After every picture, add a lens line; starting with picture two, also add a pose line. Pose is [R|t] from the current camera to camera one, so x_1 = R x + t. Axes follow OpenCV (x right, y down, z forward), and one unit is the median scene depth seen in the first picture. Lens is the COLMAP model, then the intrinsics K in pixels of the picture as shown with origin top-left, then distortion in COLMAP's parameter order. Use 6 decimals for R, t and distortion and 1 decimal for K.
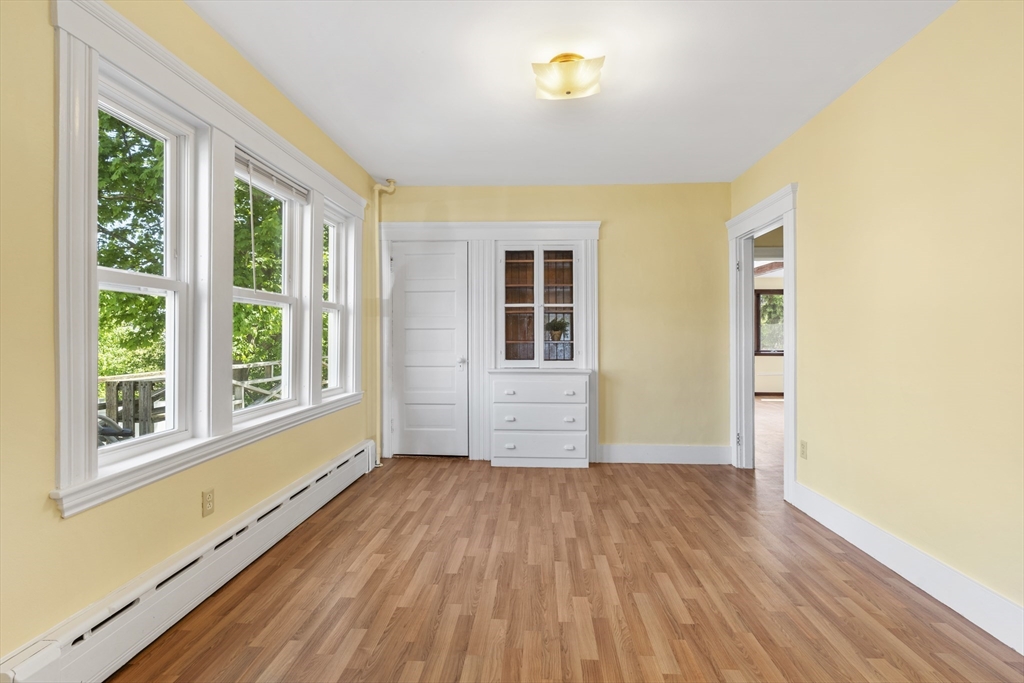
lens RADIAL K [[466.4, 0, 529.3], [0, 466.4, 330.6], [0, 0, 1]] dist [-0.008490, 0.002990]
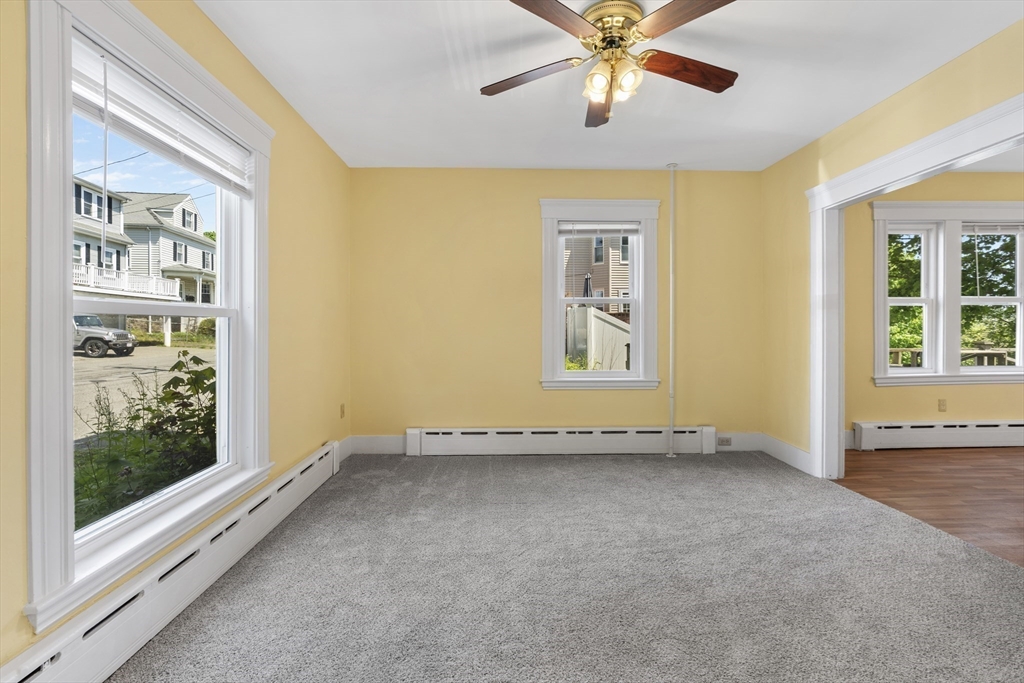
lens RADIAL K [[466.4, 0, 516.1], [0, 466.4, 334.3], [0, 0, 1]] dist [-0.008490, 0.002990]
pose [[0.065669, 0.008946, -0.997801, 1.260880], [0.004954, 0.999945, 0.009291, 0.030584], [0.997829, -0.005553, 0.065622, -1.037792]]
